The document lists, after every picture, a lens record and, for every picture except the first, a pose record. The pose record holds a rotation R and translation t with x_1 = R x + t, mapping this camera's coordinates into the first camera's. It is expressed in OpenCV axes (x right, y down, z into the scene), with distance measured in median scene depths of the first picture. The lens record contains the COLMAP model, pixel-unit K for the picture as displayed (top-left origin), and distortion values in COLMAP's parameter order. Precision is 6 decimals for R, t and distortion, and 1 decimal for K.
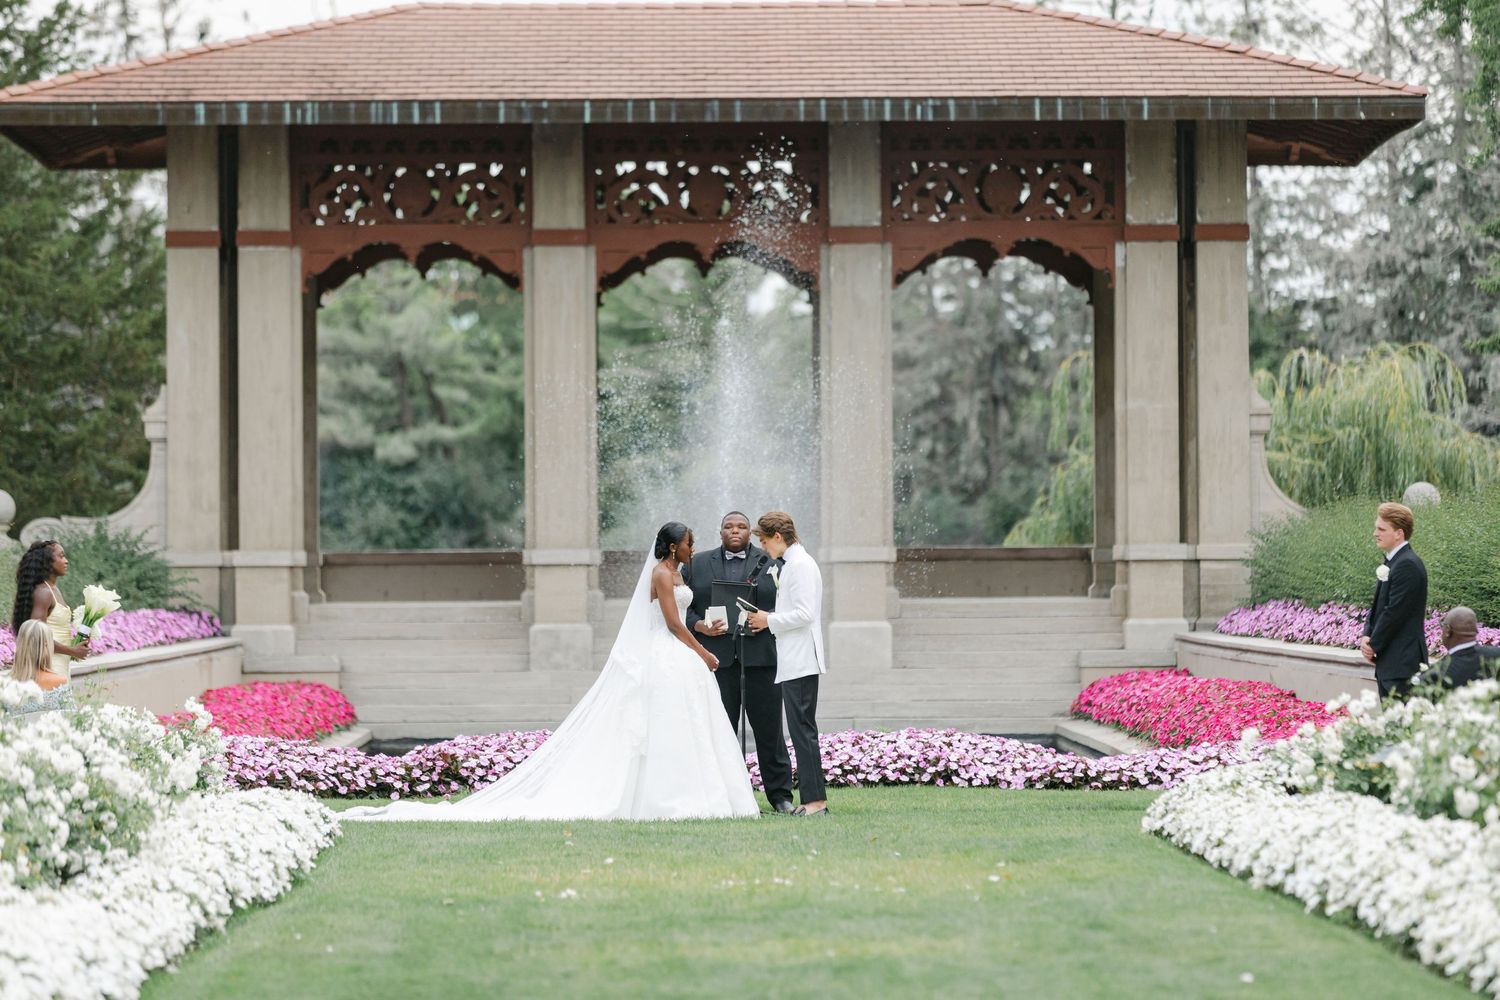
lens RADIAL K [[8644.5, 0, 750.0], [0, 8644.5, 500.0], [0, 0, 1]] dist [0.188137, 5.301884]
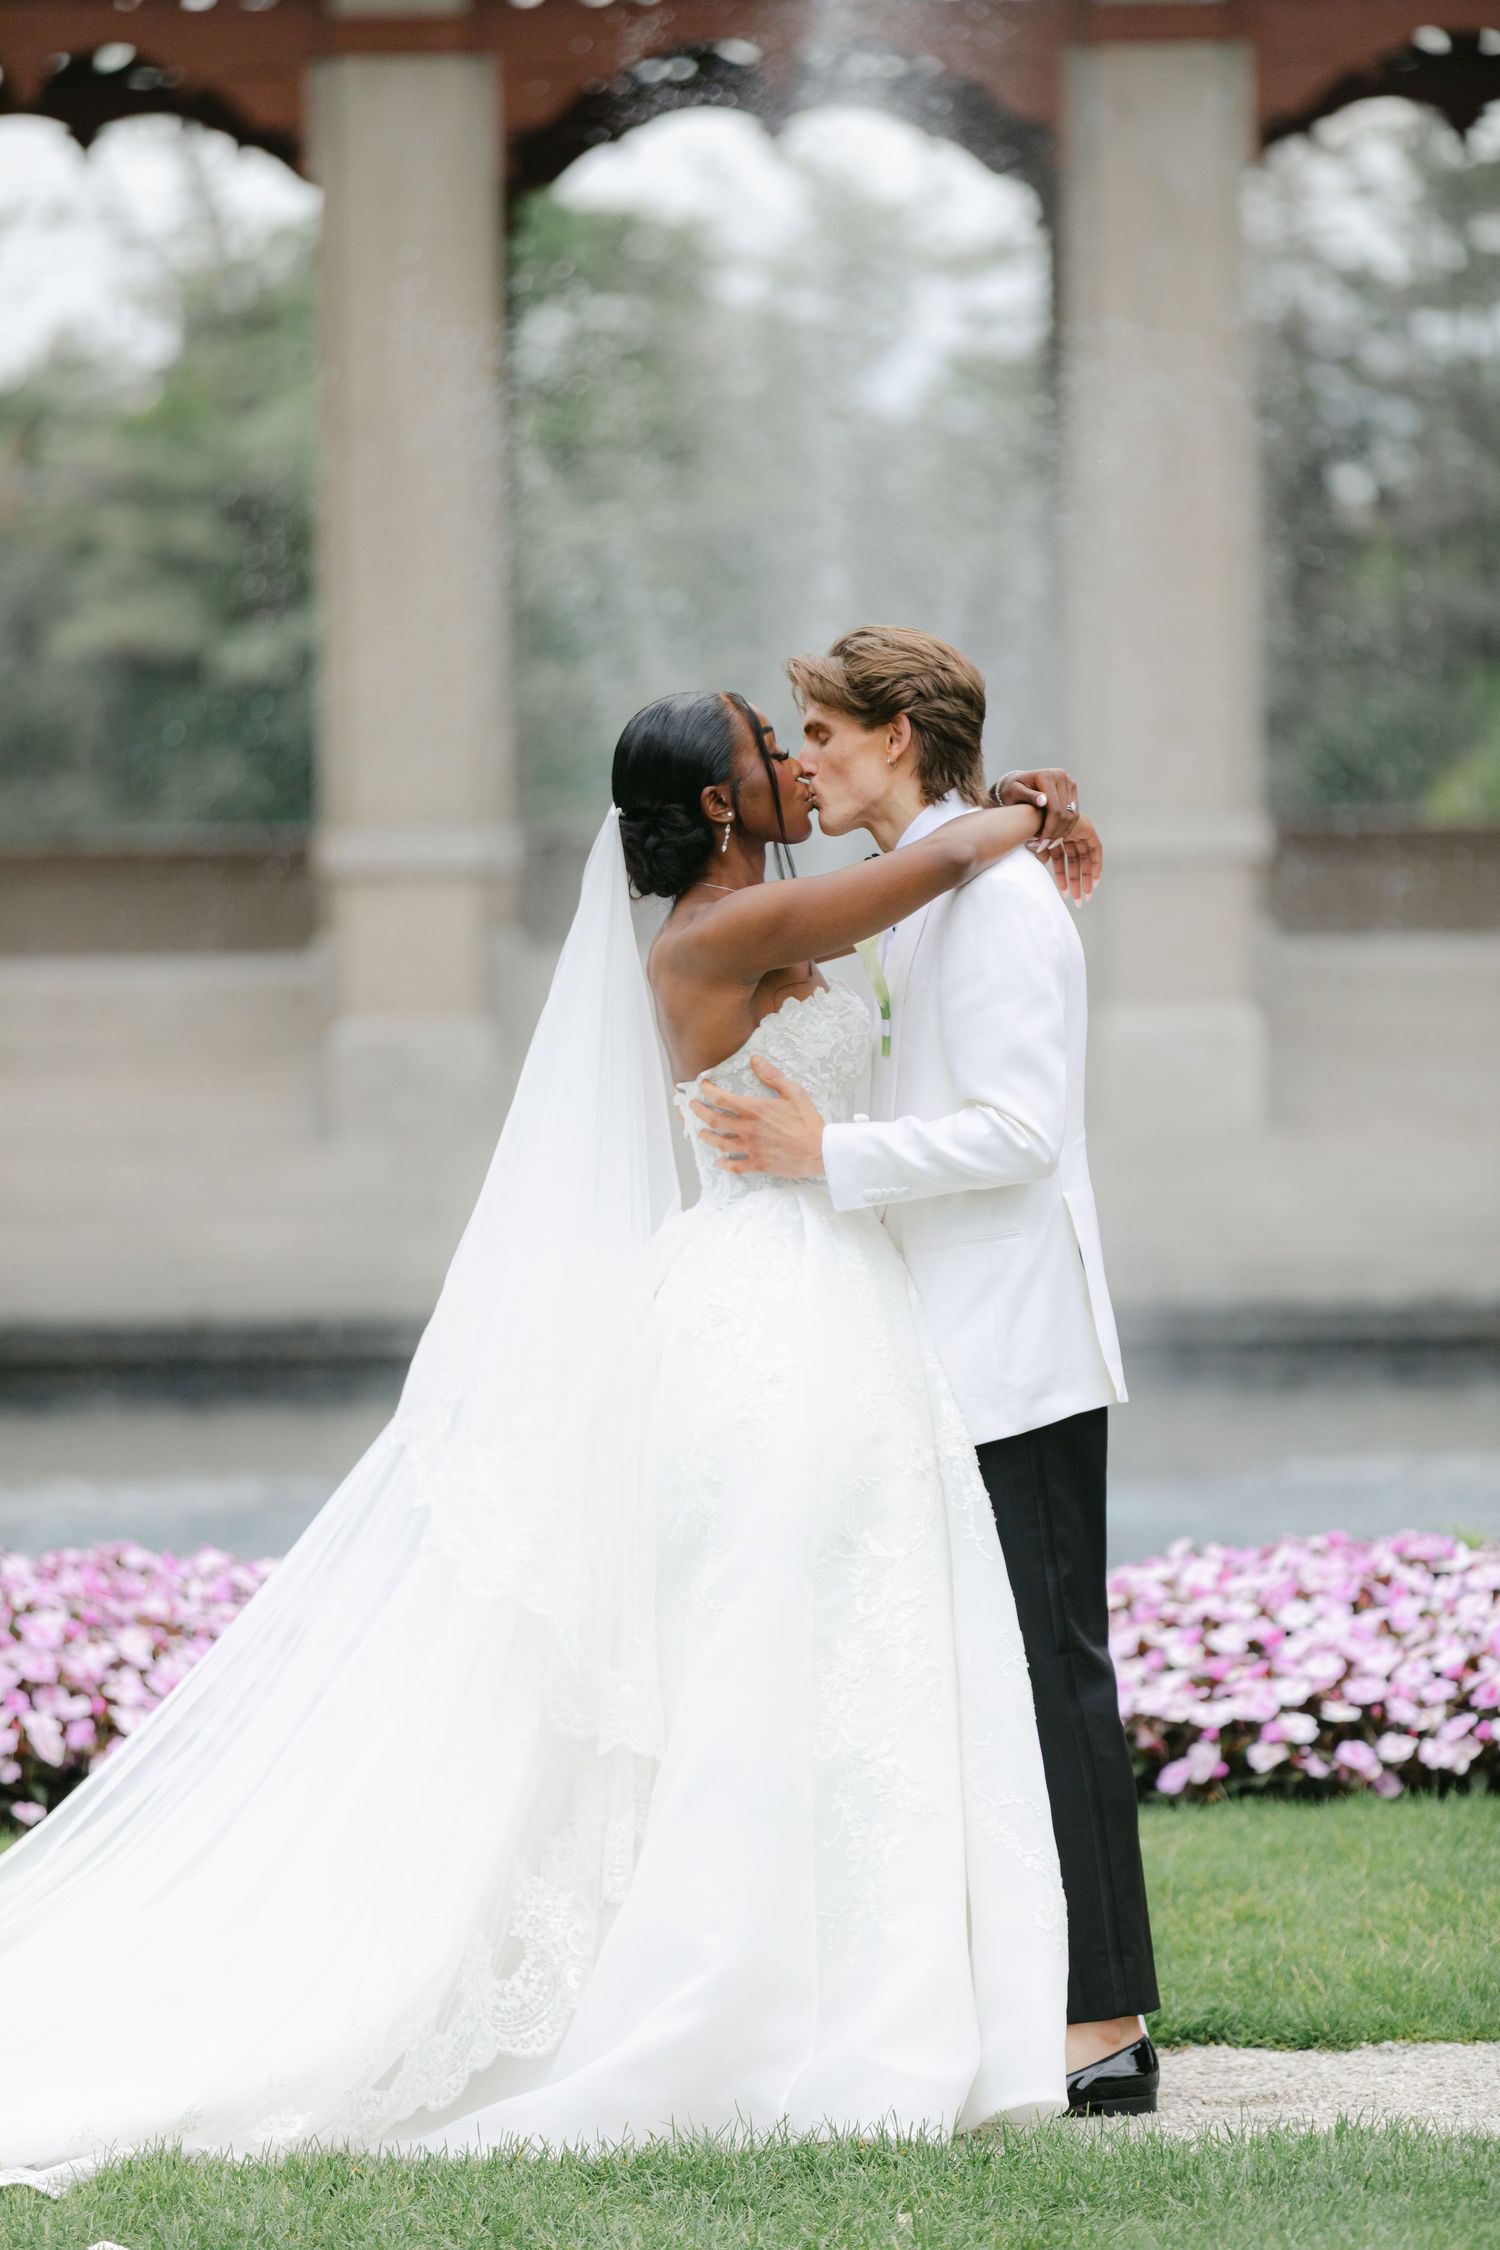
lens RADIAL K [[12966.8, 0, 750.0], [0, 12966.8, 1125.0], [0, 0, 1]] dist [0.188137, 5.301884]
pose [[0.999920, -0.008560, -0.009309, -0.001769], [0.008819, 0.999564, 0.028195, 0.003918], [0.009064, -0.028275, 0.999559, 0.631731]]
